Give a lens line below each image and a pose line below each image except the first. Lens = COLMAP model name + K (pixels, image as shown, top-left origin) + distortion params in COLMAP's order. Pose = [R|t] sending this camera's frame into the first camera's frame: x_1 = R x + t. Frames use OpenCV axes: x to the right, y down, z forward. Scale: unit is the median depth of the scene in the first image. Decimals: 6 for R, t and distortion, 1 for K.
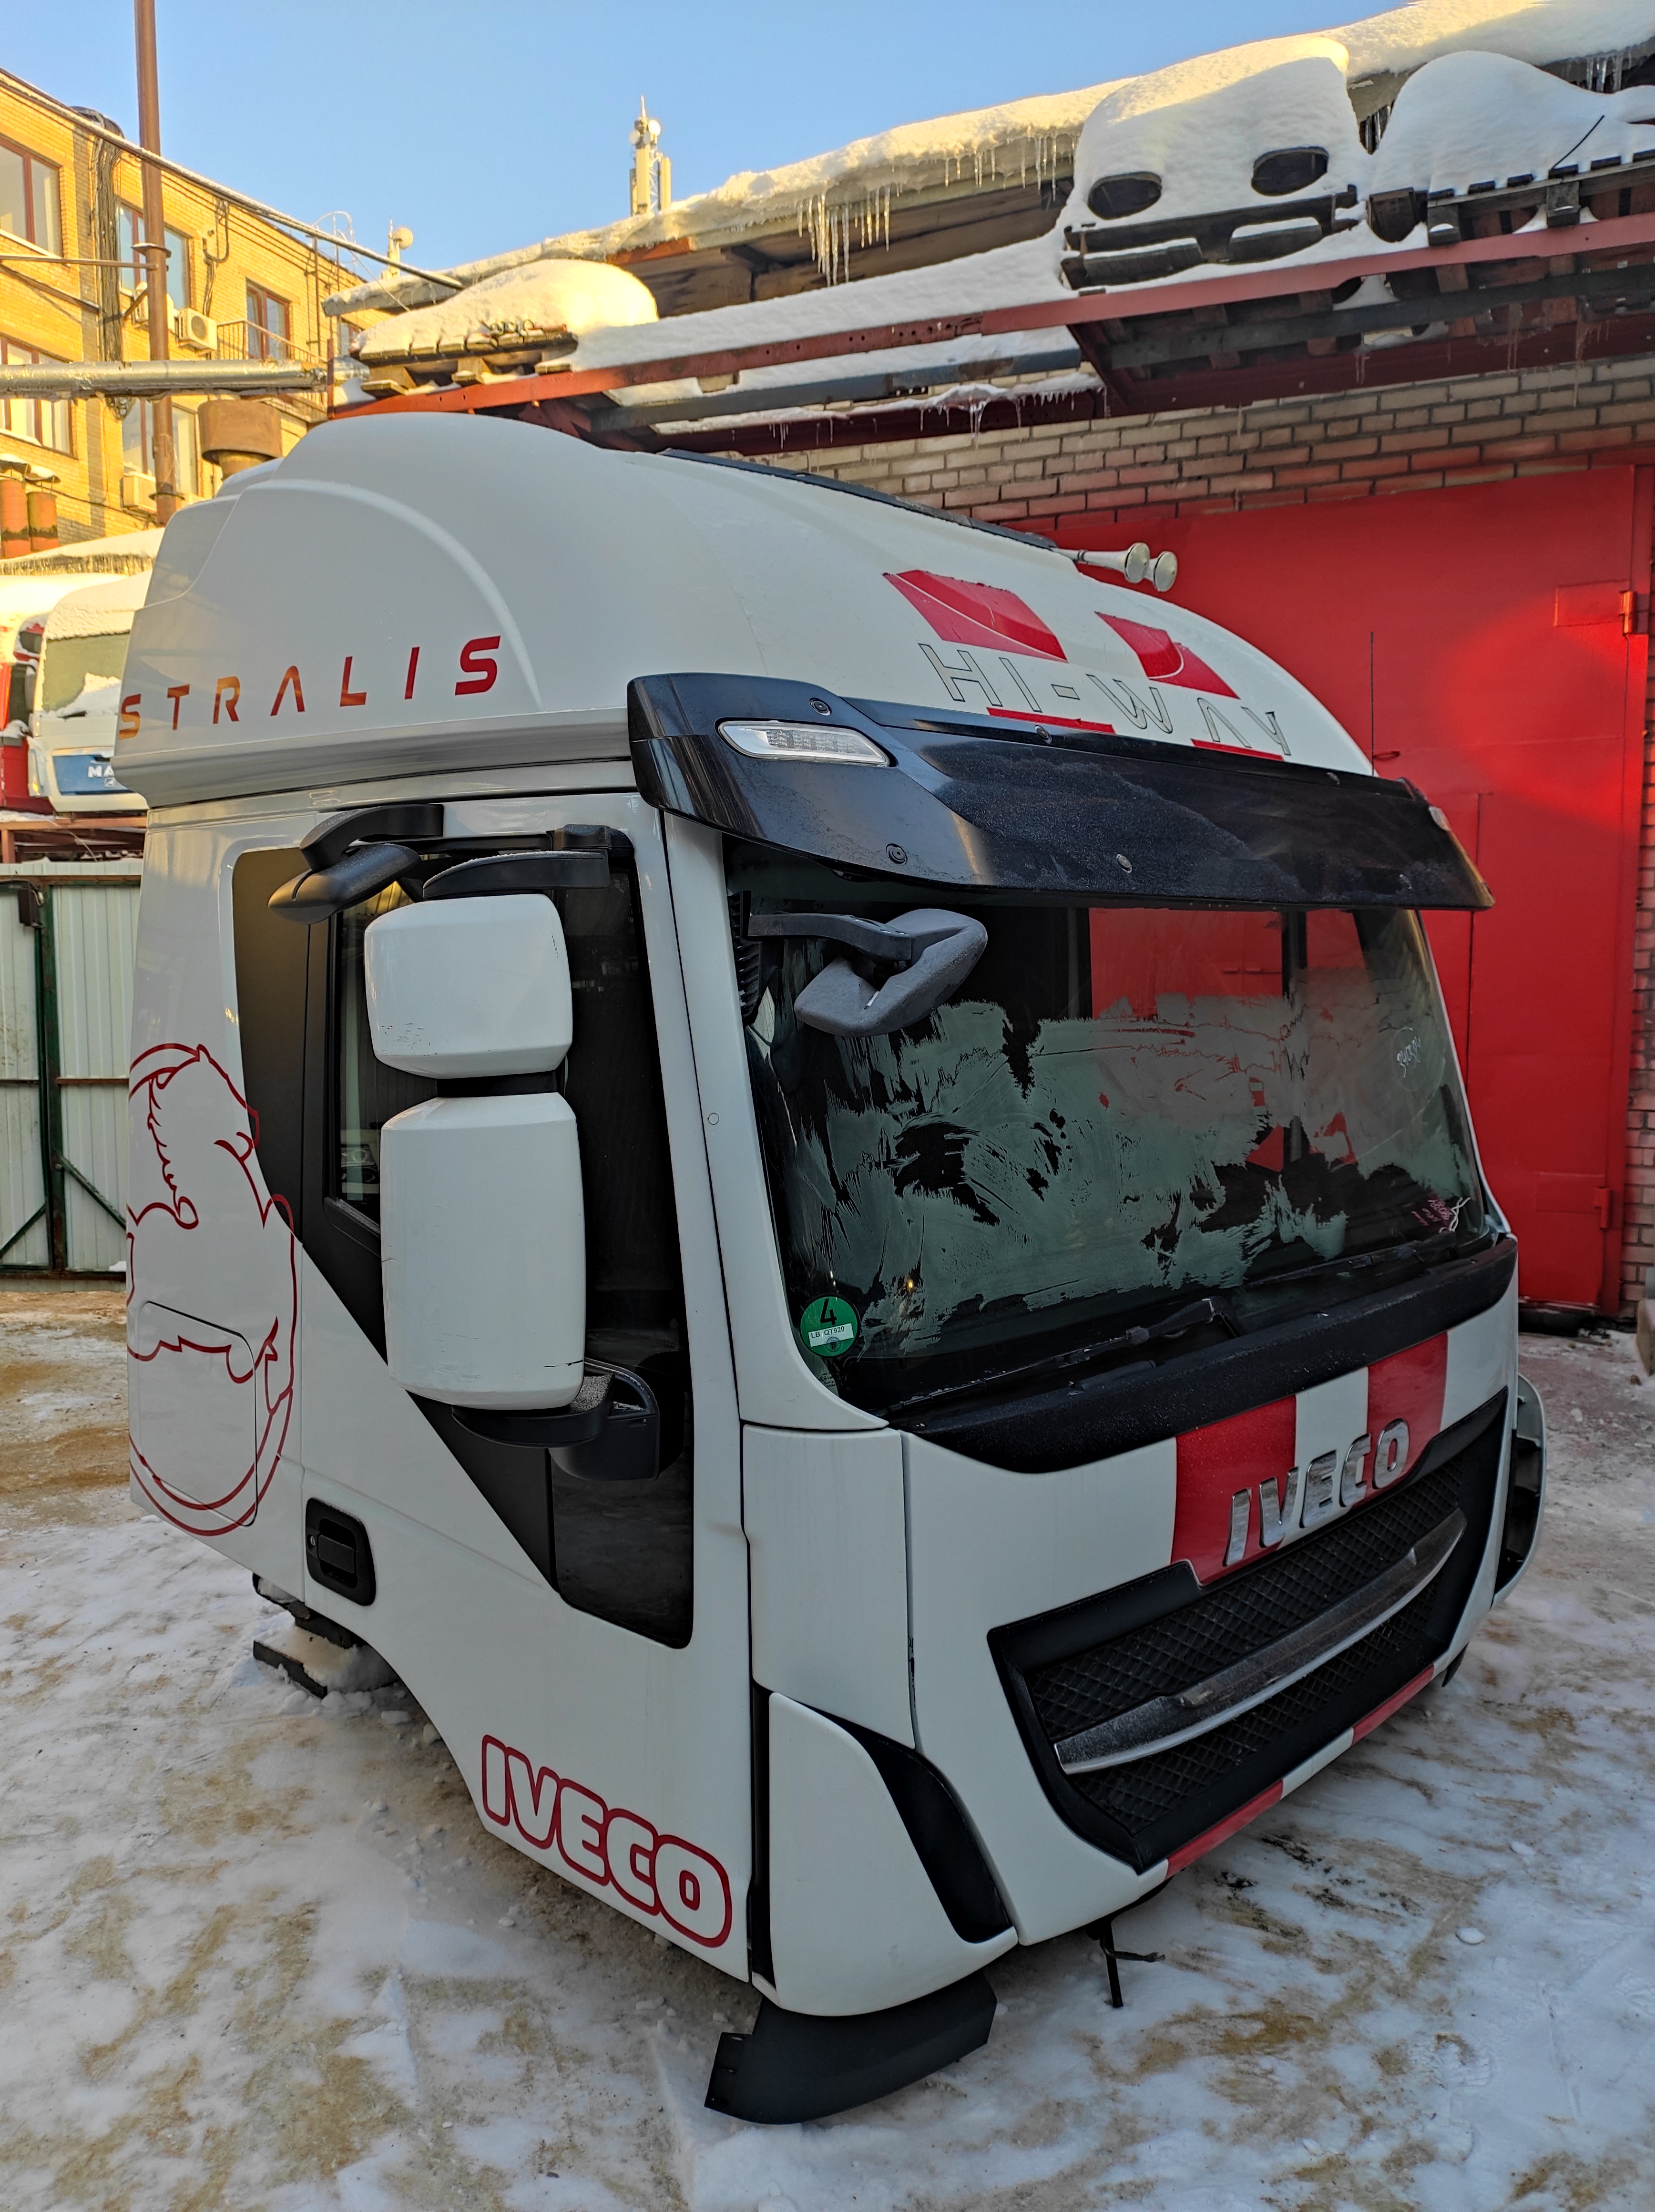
lens RADIAL K [[1612.6, 0, 822.9], [0, 1612.6, 1104.3], [0, 0, 1]] dist [0.048377, -0.045382]
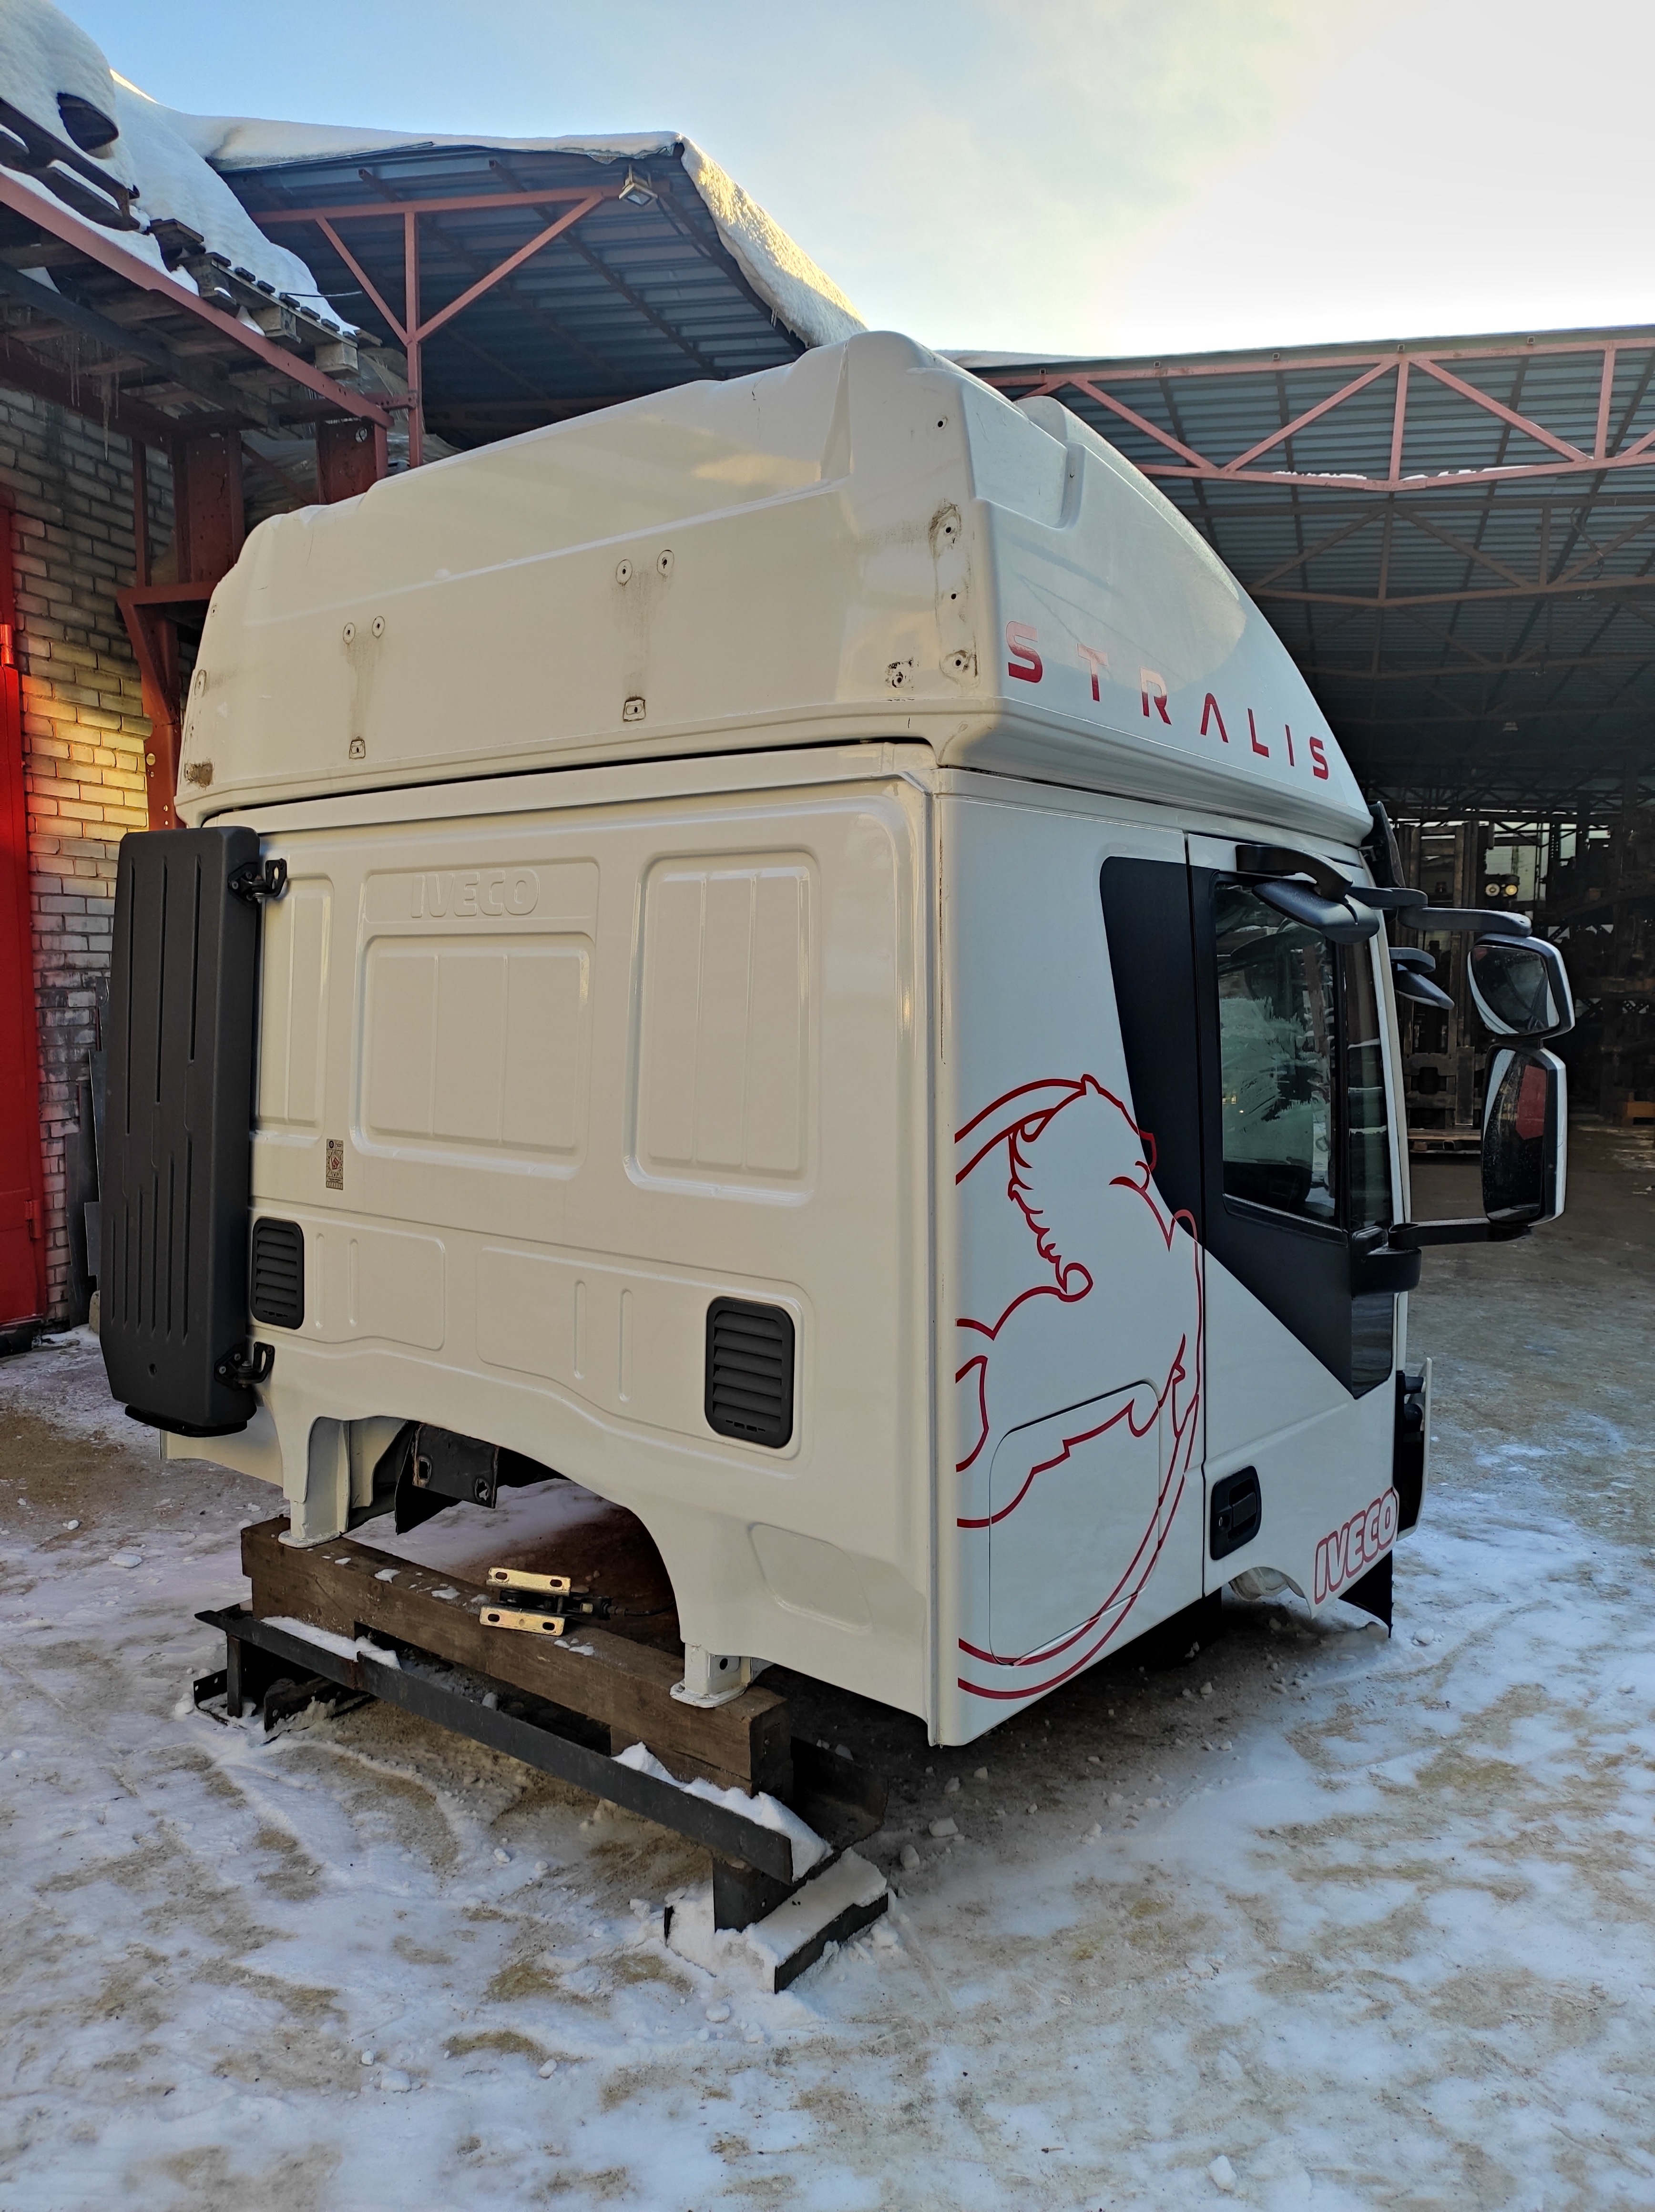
lens RADIAL K [[1604.0, 0, 824.6], [0, 1604.0, 1104.8], [0, 0, 1]] dist [0.051663, -0.045761]
pose [[-0.087675, -0.077738, 0.993111, -1.263426], [0.091530, 0.992104, 0.085739, -0.110563], [-0.991935, 0.098416, -0.079867, 1.261726]]
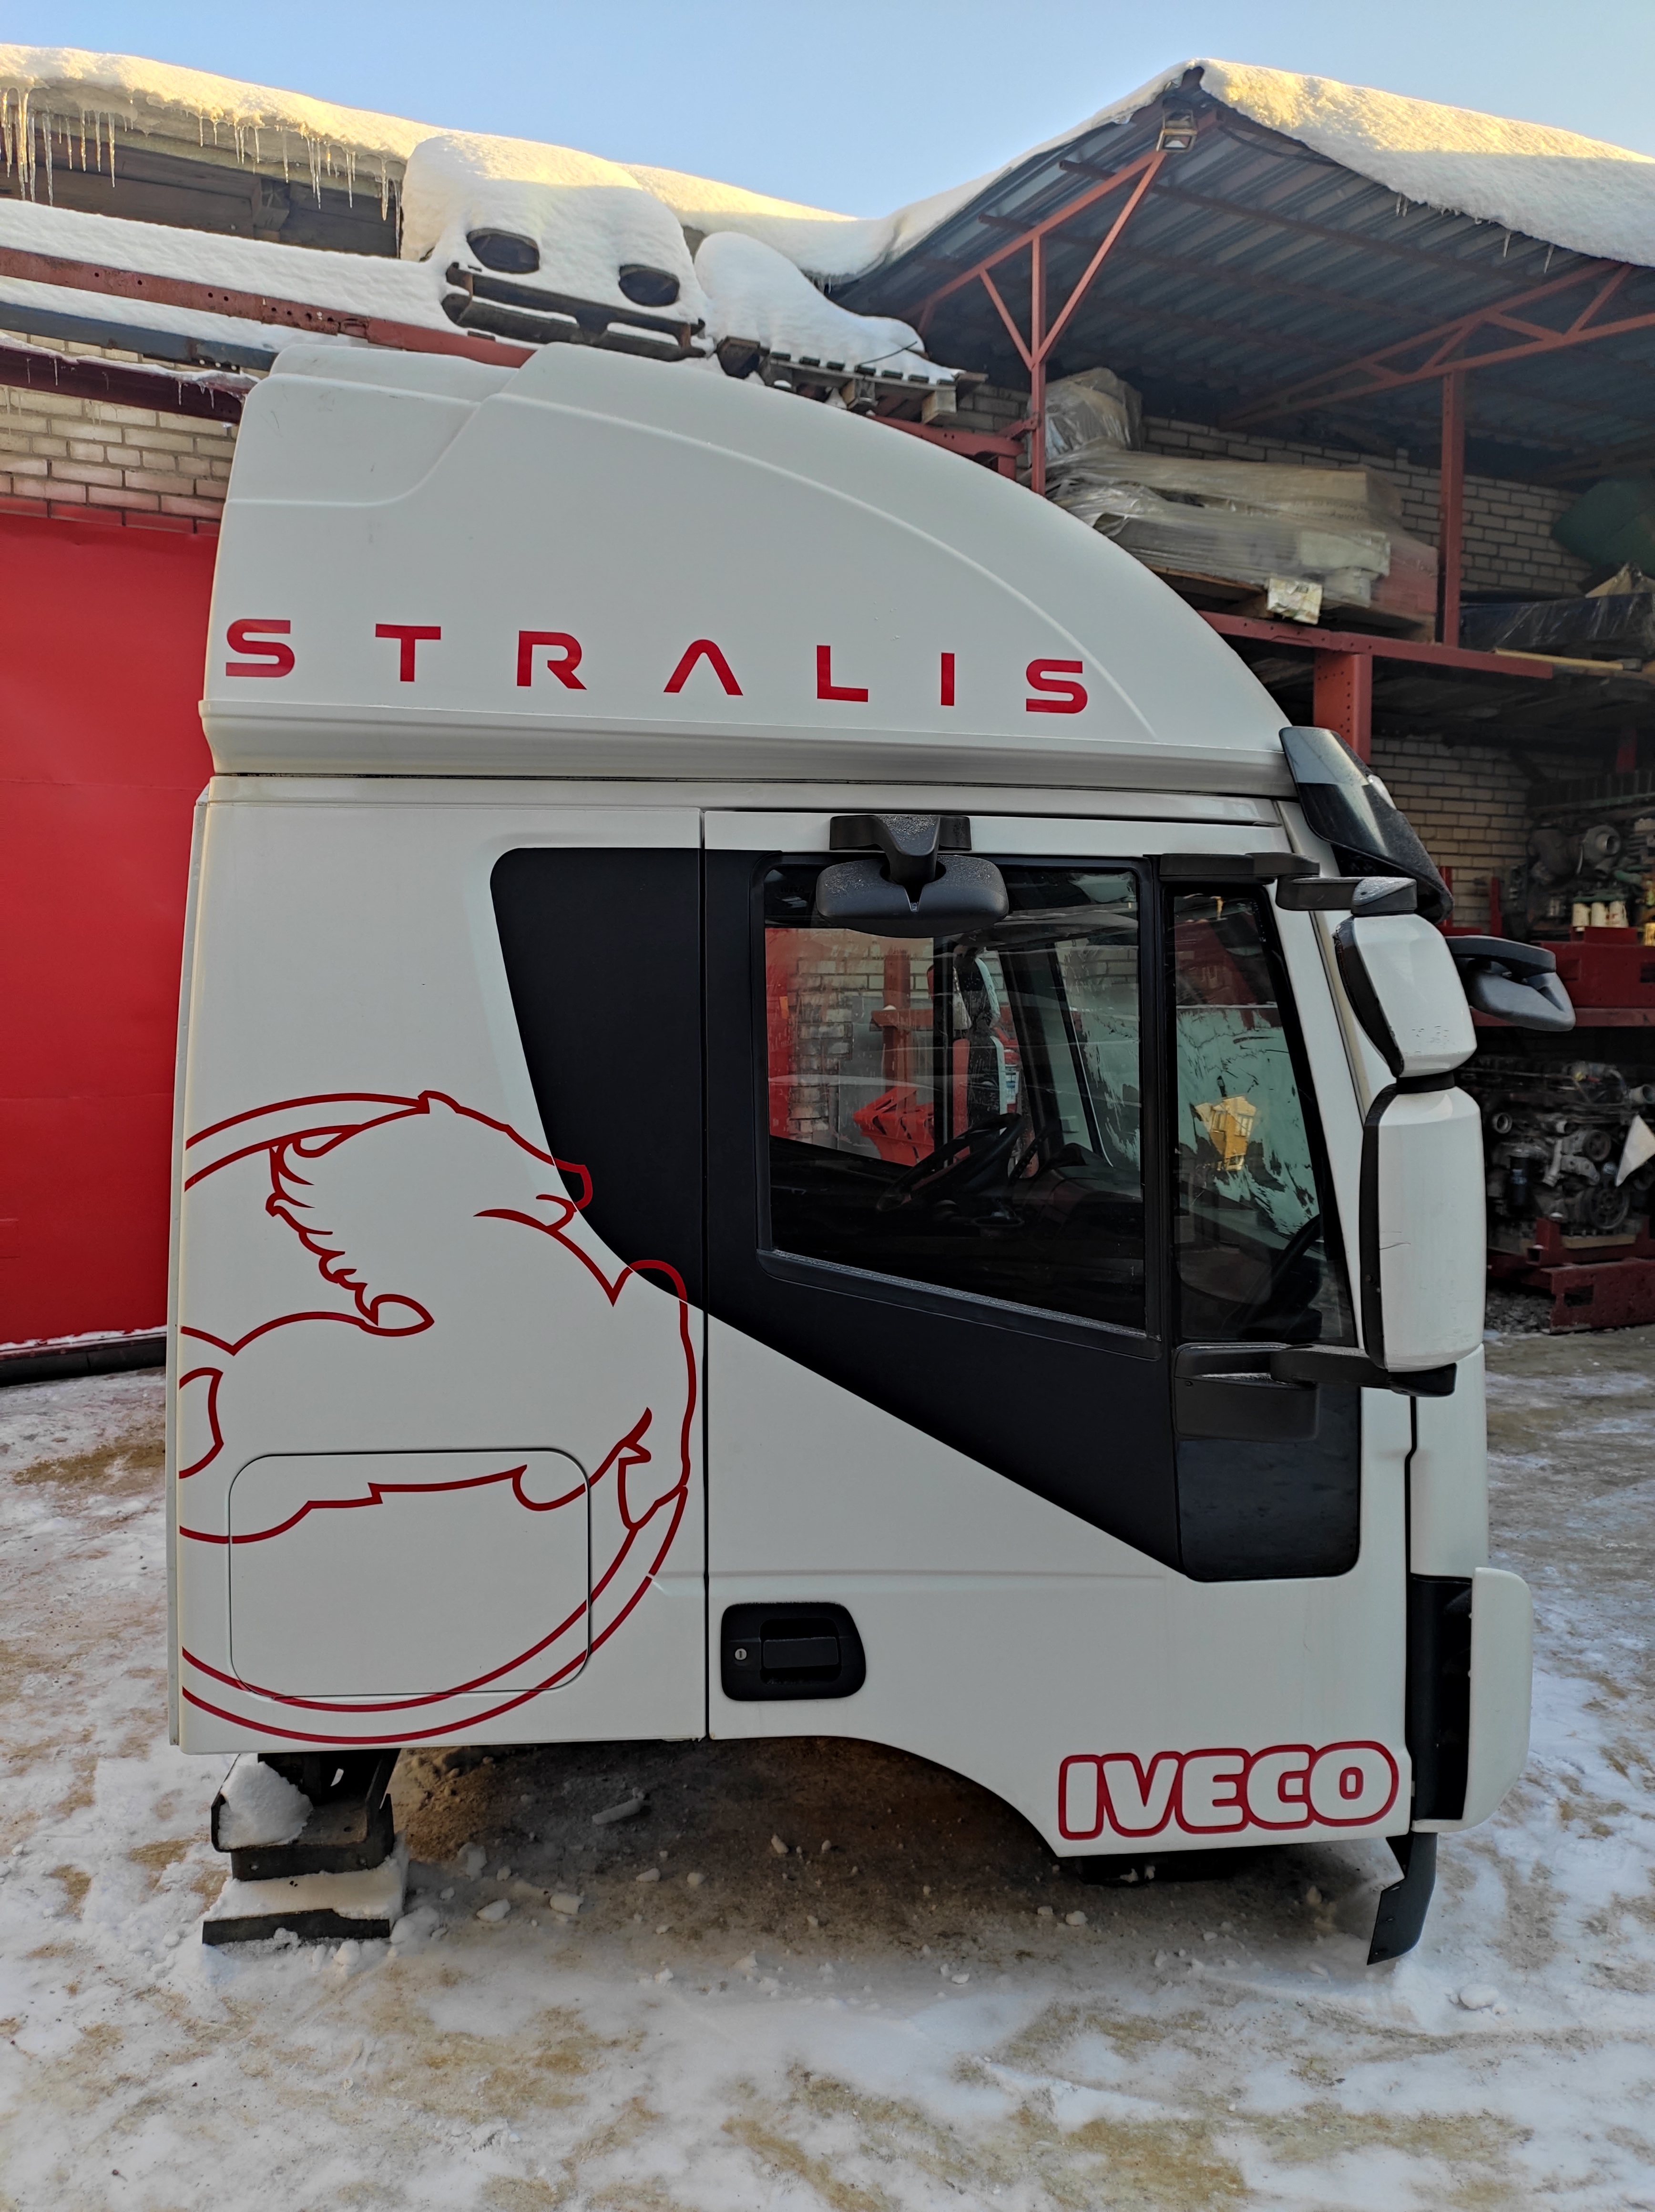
lens RADIAL K [[1612.6, 0, 822.9], [0, 1612.6, 1104.3], [0, 0, 1]] dist [0.048377, -0.045382]
pose [[0.660314, -0.050342, 0.749300, -0.876643], [0.073757, 0.997274, 0.002005, -0.019208], [-0.747359, 0.053942, 0.662227, 0.368795]]
